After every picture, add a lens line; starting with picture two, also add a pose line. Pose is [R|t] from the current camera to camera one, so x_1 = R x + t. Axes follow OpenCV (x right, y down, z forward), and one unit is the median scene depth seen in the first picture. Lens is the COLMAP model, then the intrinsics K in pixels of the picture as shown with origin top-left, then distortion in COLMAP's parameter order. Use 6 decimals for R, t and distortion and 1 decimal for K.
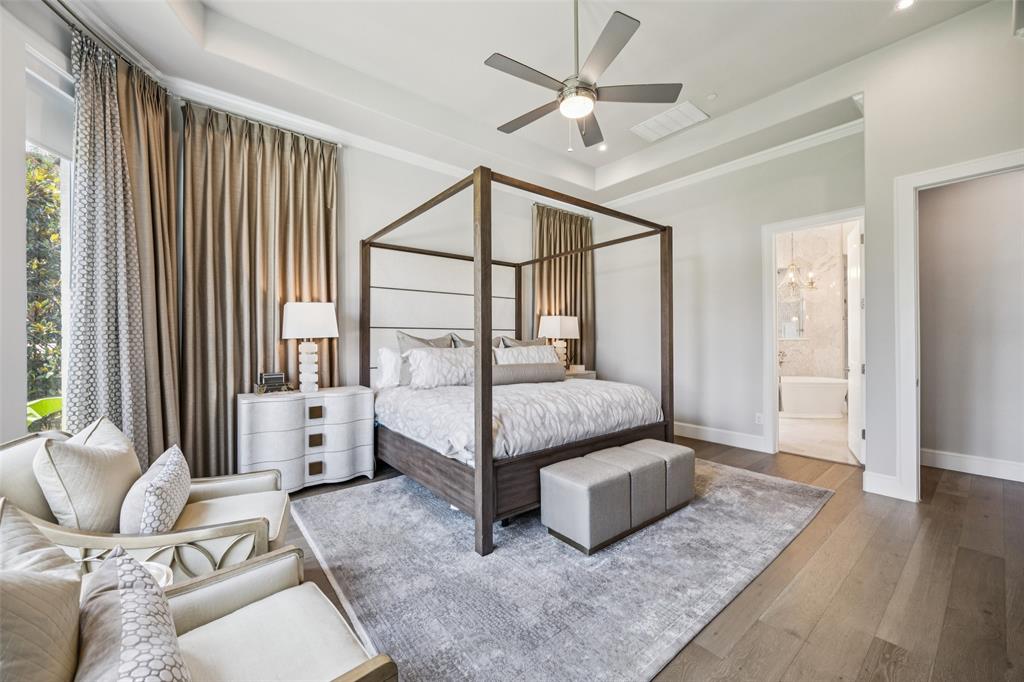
lens RADIAL K [[396.6, 0, 537.2], [0, 396.6, 343.3], [0, 0, 1]] dist [-0.000046, 0.000019]
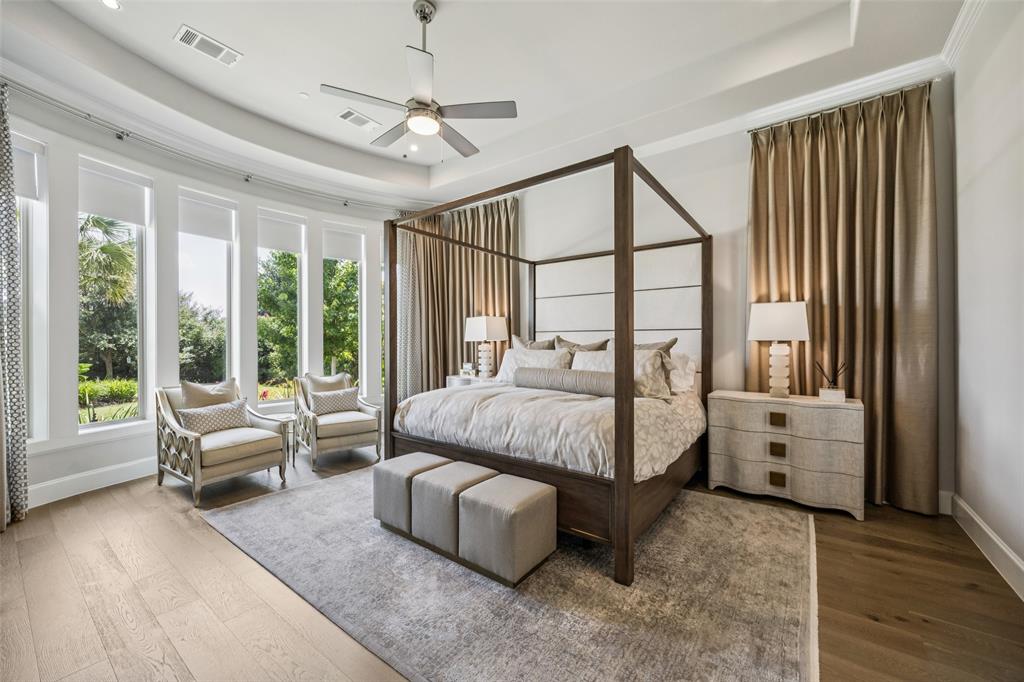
lens RADIAL K [[396.6, 0, 514.7], [0, 396.6, 340.1], [0, 0, 1]] dist [-0.000046, 0.000019]
pose [[0.228893, -0.003273, -0.973446, 0.210396], [-0.010237, 0.999931, -0.005769, -0.001787], [0.973398, 0.011286, 0.228843, 0.175003]]
